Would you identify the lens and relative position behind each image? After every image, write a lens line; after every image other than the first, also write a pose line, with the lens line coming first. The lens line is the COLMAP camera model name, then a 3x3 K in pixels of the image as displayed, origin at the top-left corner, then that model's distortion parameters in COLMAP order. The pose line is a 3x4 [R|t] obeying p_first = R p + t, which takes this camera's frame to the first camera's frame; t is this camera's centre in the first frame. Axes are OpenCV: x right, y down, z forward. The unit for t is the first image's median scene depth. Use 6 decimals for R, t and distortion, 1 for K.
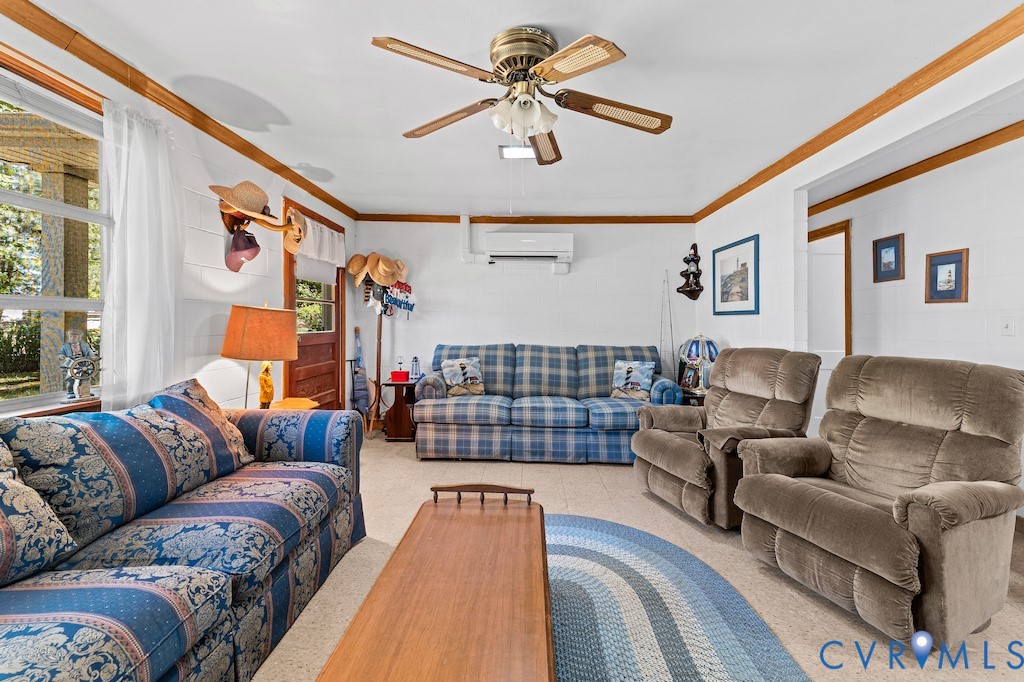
lens RADIAL K [[408.6, 0, 518.3], [0, 408.6, 316.6], [0, 0, 1]] dist [0.001584, 0.000075]
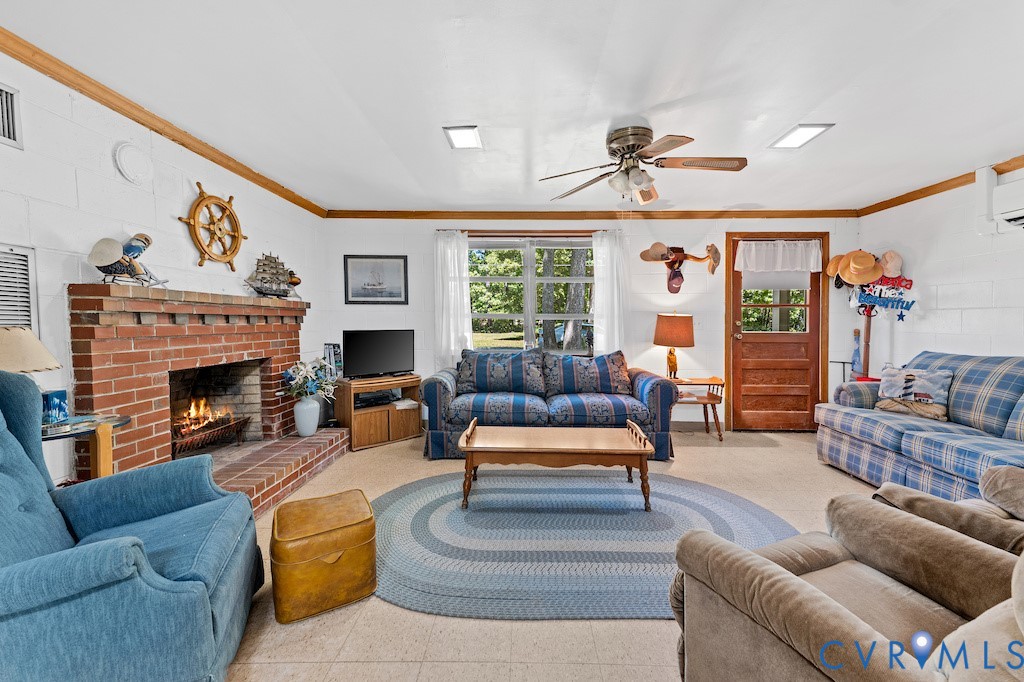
lens RADIAL K [[408.6, 0, 518.3], [0, 408.6, 316.6], [0, 0, 1]] dist [0.001584, 0.000075]
pose [[0.011638, -0.024287, -0.999637, 0.652211], [0.011576, 0.999641, -0.024152, 0.012876], [0.999865, -0.011291, 0.011915, 0.232021]]
